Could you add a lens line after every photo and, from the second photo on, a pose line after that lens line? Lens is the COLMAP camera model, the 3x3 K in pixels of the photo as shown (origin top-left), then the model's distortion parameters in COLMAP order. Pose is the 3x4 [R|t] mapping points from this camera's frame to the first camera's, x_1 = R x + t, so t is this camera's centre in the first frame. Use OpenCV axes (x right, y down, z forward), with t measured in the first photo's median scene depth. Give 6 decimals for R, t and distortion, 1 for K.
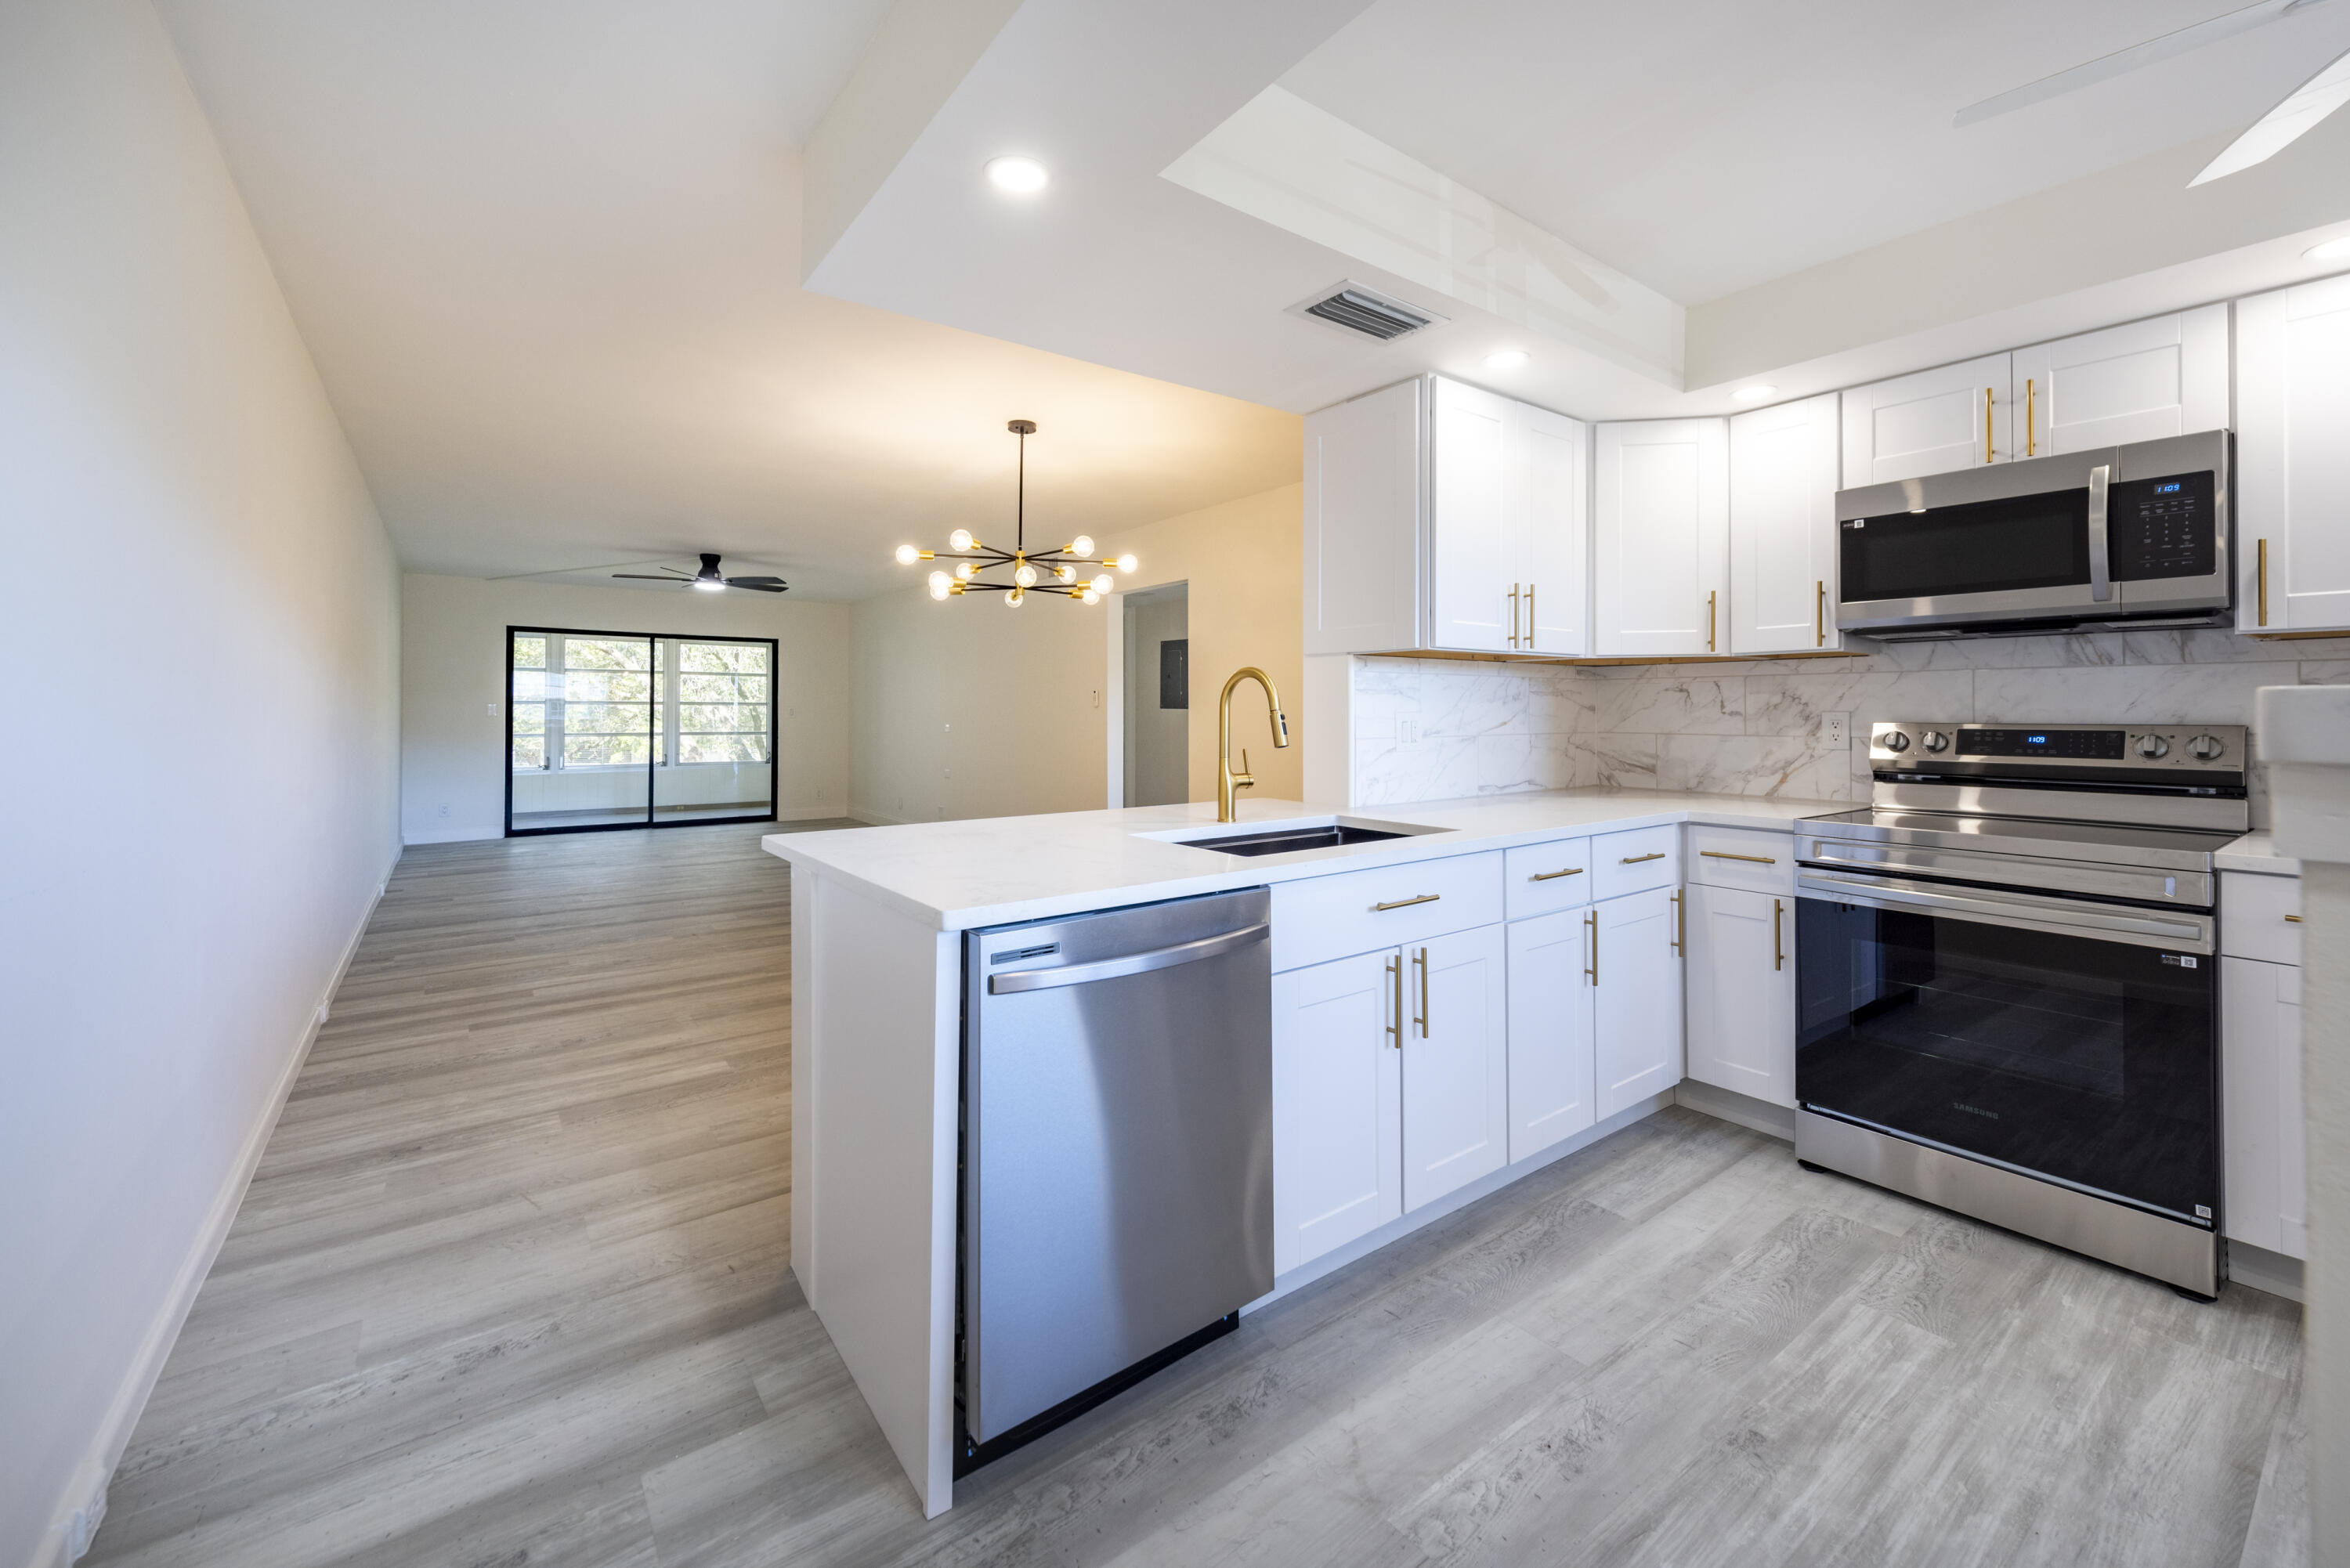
lens RADIAL K [[983.4, 0, 1175.8], [0, 983.4, 708.8], [0, 0, 1]] dist [0.010706, -0.000249]
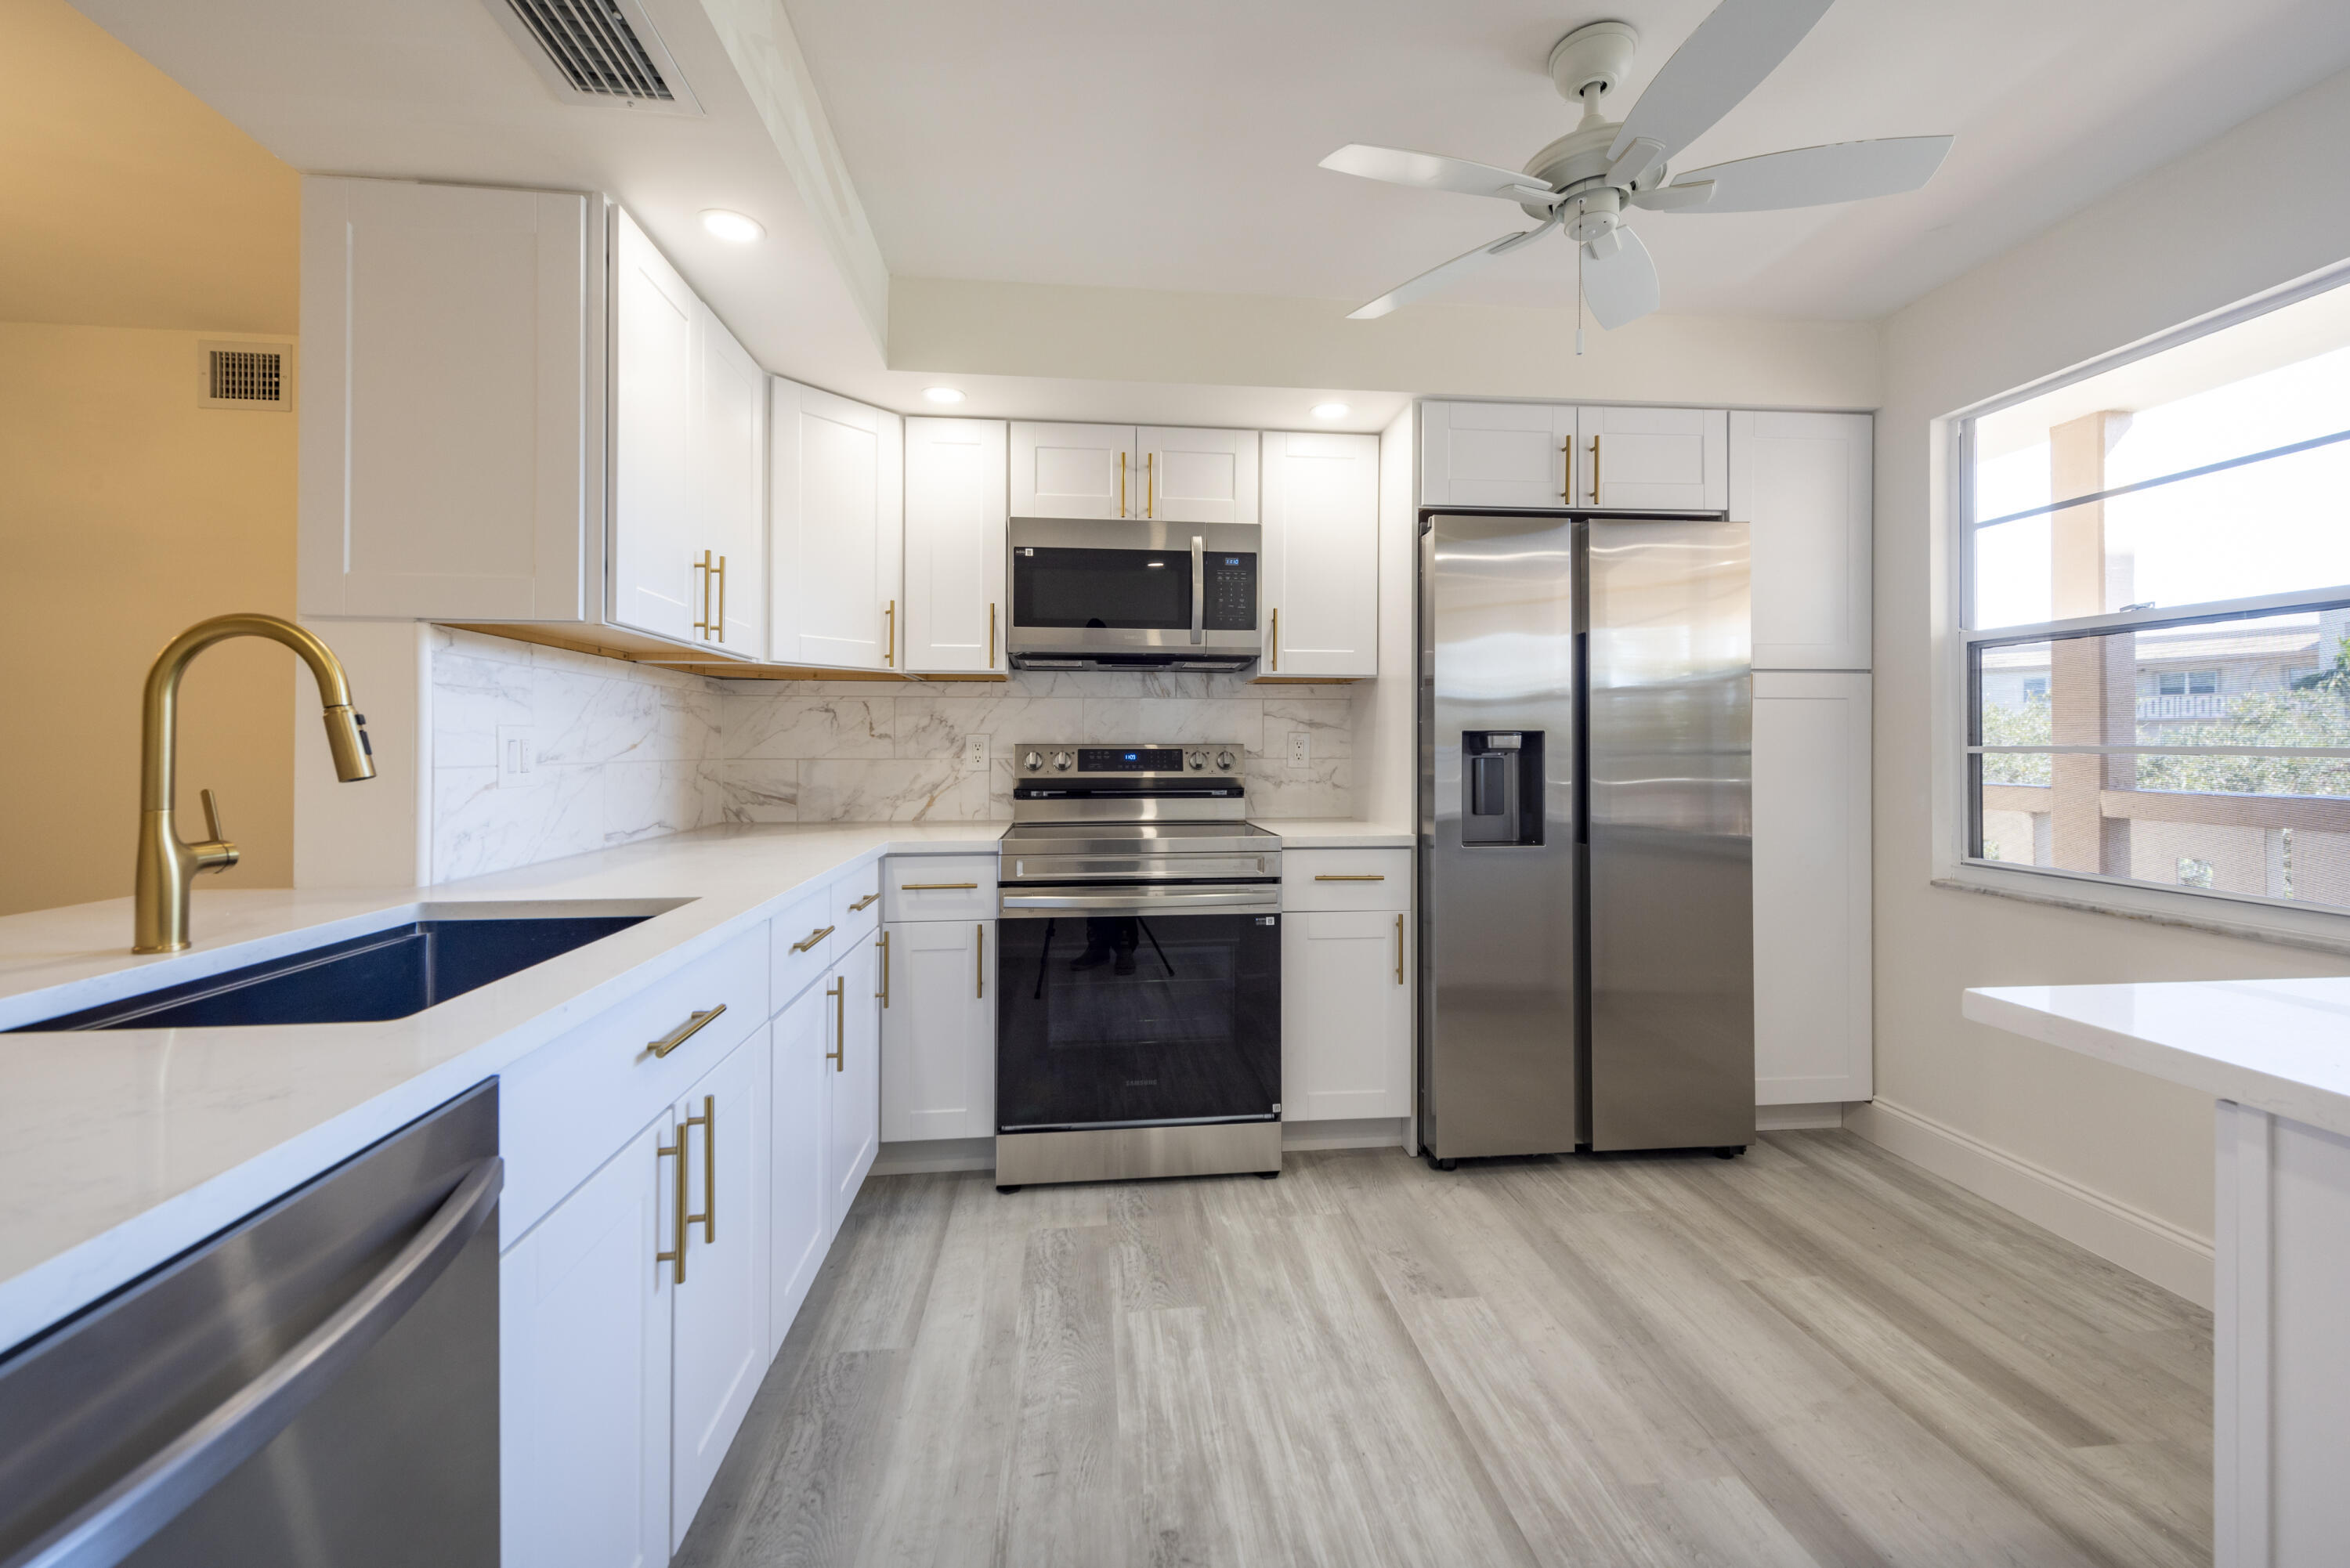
lens RADIAL K [[949.3, 0, 1193.4], [0, 949.3, 746.0], [0, 0, 1]] dist [0.012762, -0.000535]
pose [[0.500596, 0.003040, 0.865676, -0.096445], [-0.000626, 0.999995, -0.003150, 0.021984], [-0.865681, 0.001035, 0.500595, 0.373434]]
